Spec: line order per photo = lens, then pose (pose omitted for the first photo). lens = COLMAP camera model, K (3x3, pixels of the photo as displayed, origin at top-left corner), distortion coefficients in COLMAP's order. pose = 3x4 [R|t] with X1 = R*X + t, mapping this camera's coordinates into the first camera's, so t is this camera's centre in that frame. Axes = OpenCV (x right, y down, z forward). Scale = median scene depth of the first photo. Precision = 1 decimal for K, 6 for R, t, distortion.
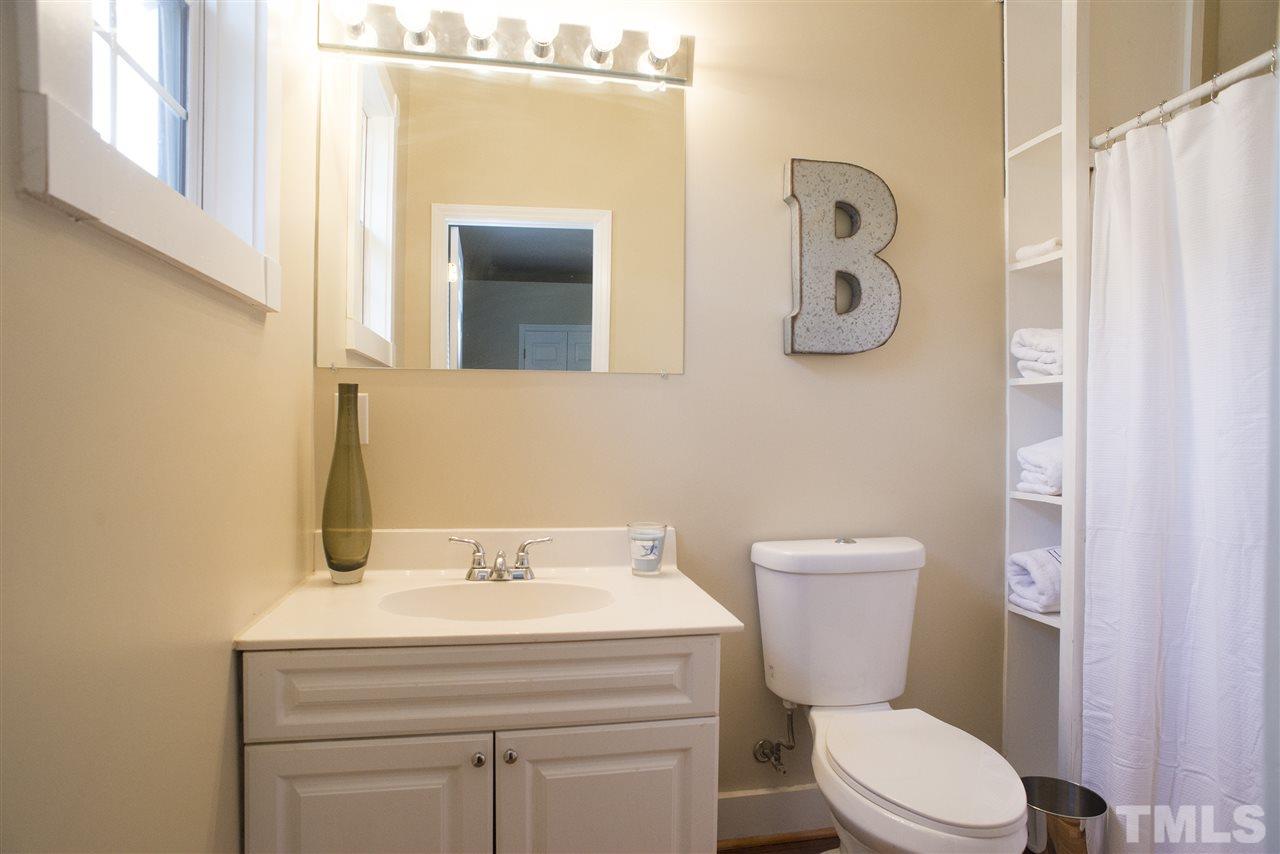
lens RADIAL K [[727.2, 0, 637.3], [0, 727.2, 435.6], [0, 0, 1]] dist [-0.086891, 0.049718]
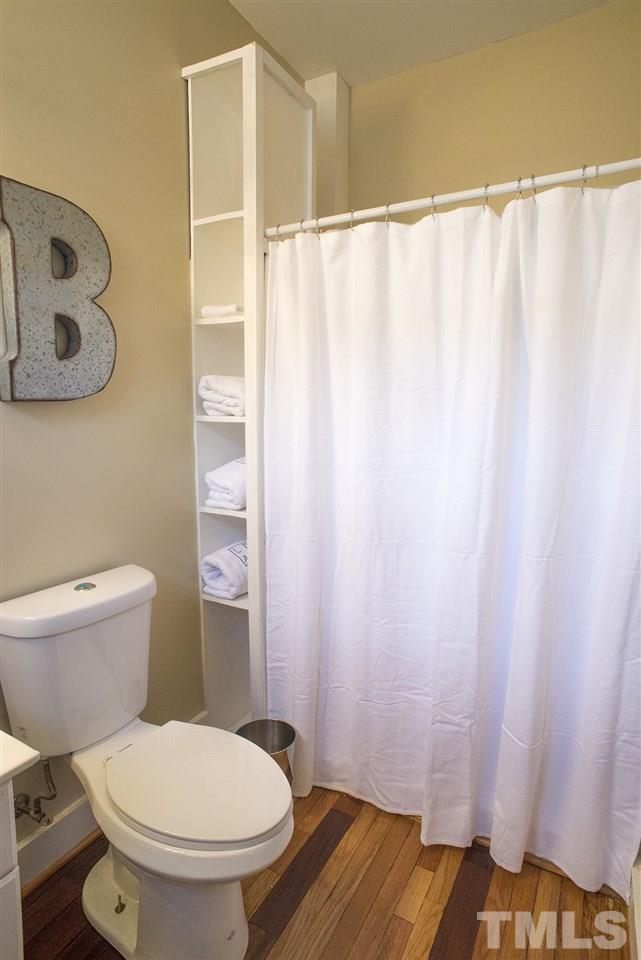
lens RADIAL K [[545.4, 0, 315.0], [0, 545.4, 476.0], [0, 0, 1]] dist [-0.086891, 0.049718]
pose [[0.646737, -0.107234, 0.755137, -0.057848], [0.005768, 0.990726, 0.135749, -0.108973], [-0.762691, -0.083438, 0.641358, 0.264982]]
